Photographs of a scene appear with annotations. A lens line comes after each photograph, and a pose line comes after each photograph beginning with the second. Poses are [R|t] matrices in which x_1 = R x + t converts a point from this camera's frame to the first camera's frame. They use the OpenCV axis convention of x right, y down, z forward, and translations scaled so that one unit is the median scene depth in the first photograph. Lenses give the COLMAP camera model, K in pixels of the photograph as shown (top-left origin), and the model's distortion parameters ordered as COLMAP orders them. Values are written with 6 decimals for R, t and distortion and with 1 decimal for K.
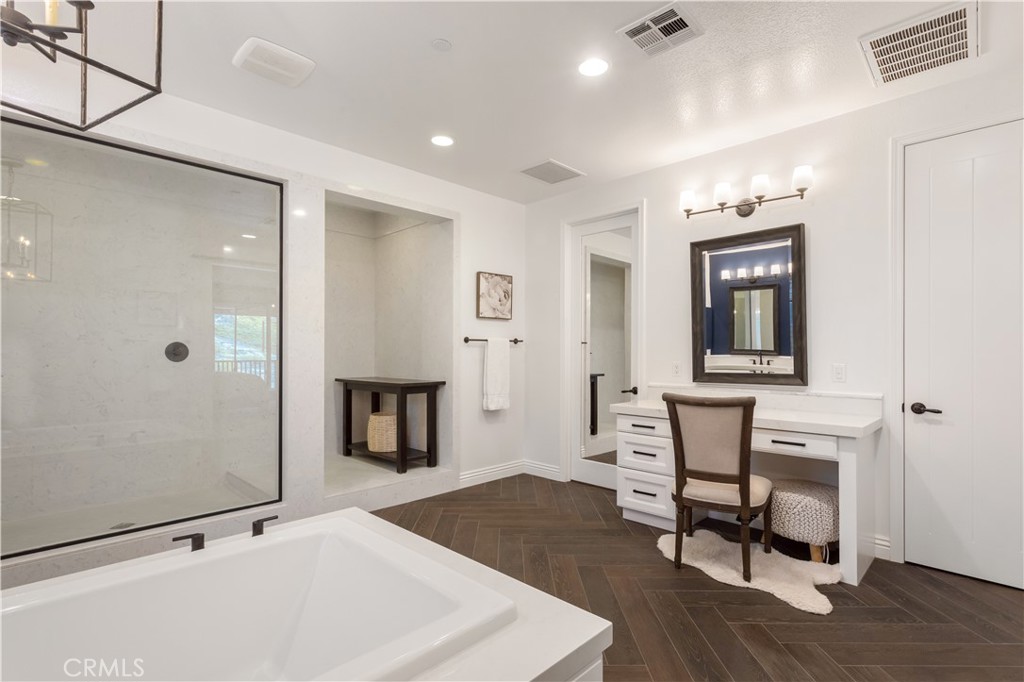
lens RADIAL K [[490.4, 0, 517.2], [0, 490.4, 343.2], [0, 0, 1]] dist [-0.002482, 0.000313]
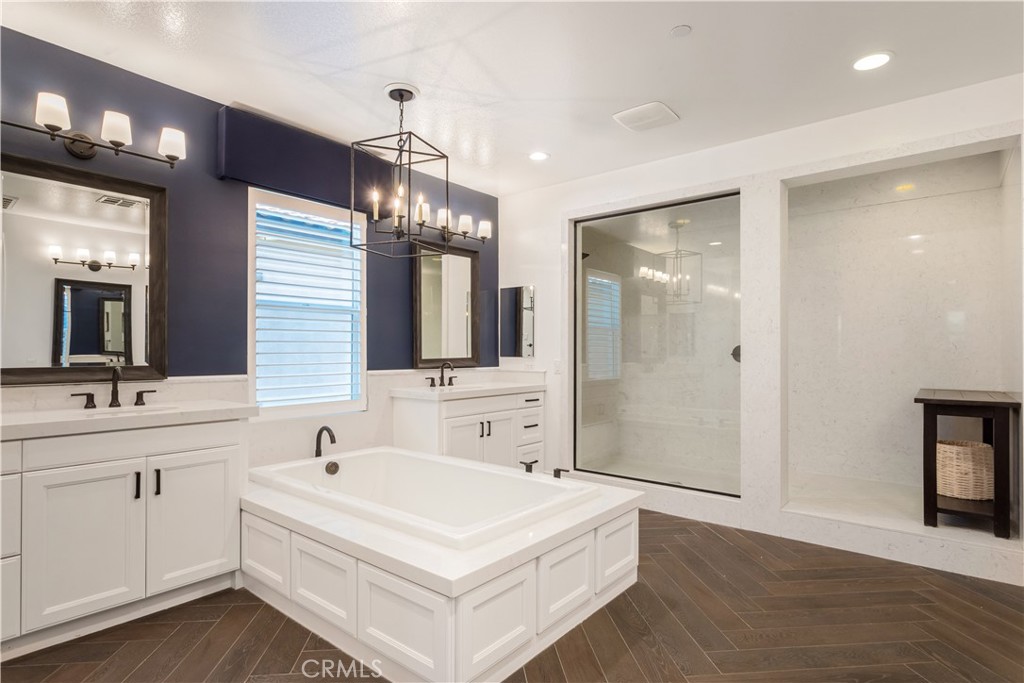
lens RADIAL K [[535.2, 0, 512.0], [0, 535.2, 341.5], [0, 0, 1]] dist [-0.003639, -0.000060]
pose [[0.084264, -0.023223, -0.996173, 0.467427], [0.014549, 0.999650, -0.022074, 0.007668], [0.996337, -0.012633, 0.084572, 0.324808]]
